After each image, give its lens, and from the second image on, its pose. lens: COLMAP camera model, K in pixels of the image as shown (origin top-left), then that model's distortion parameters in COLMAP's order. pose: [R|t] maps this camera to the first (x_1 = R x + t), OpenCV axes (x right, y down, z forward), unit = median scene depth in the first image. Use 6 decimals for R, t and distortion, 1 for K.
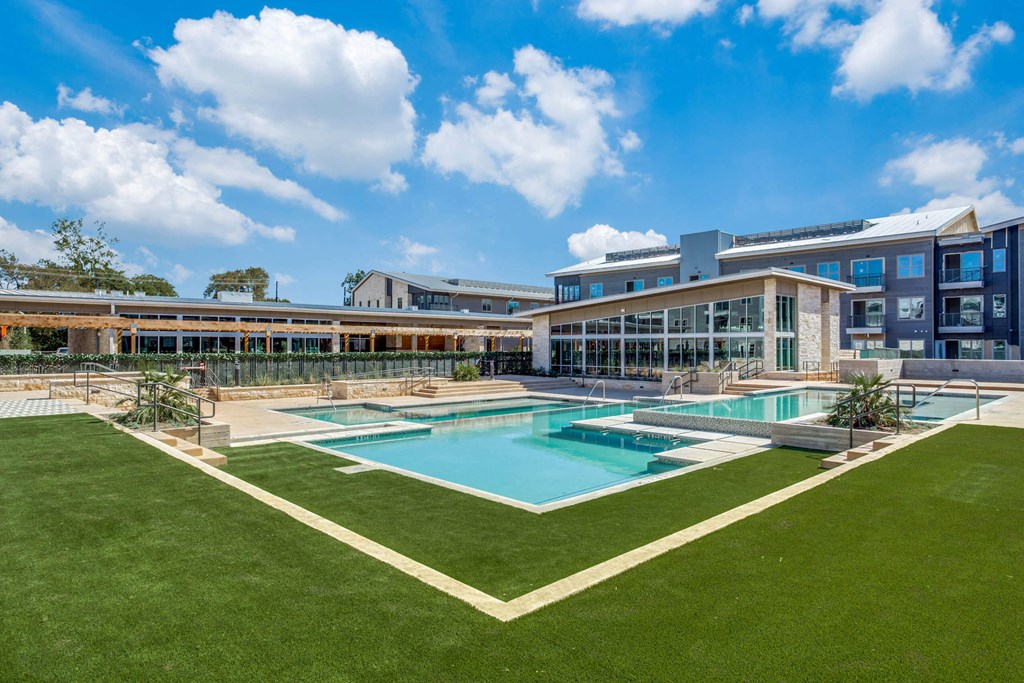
lens RADIAL K [[597.8, 0, 512.9], [0, 597.8, 339.5], [0, 0, 1]] dist [0.014054, 0.000540]
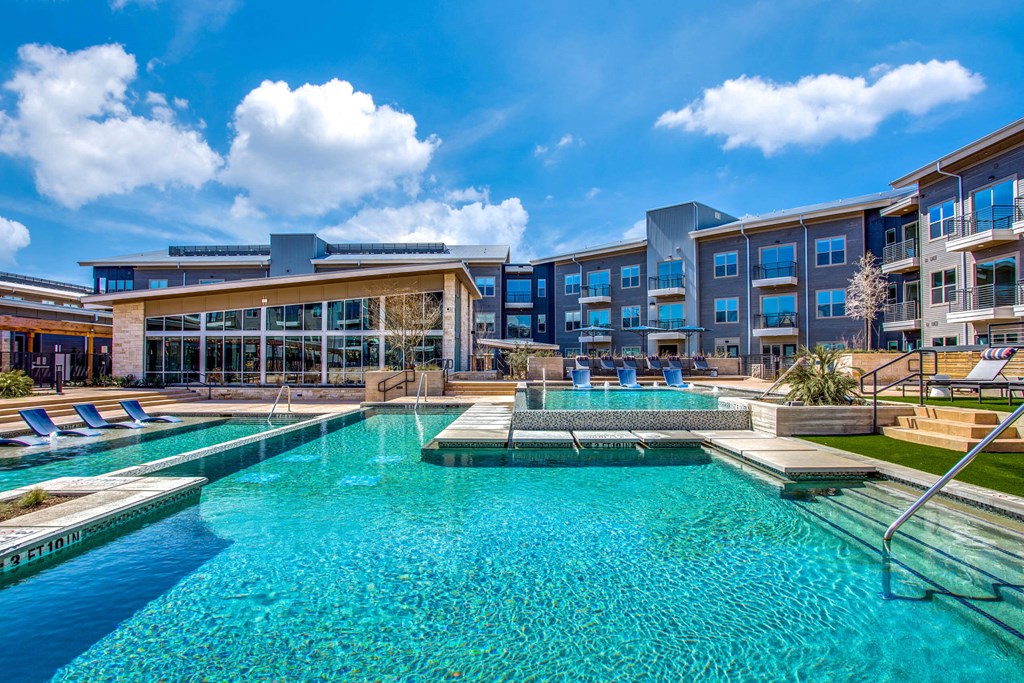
lens RADIAL K [[564.1, 0, 508.8], [0, 564.1, 347.0], [0, 0, 1]] dist [-0.030805, 0.000576]
pose [[0.715166, 0.019745, 0.698676, -0.103111], [-0.007537, 0.999761, -0.020539, 0.025296], [-0.698914, 0.009423, 0.715144, 0.233016]]
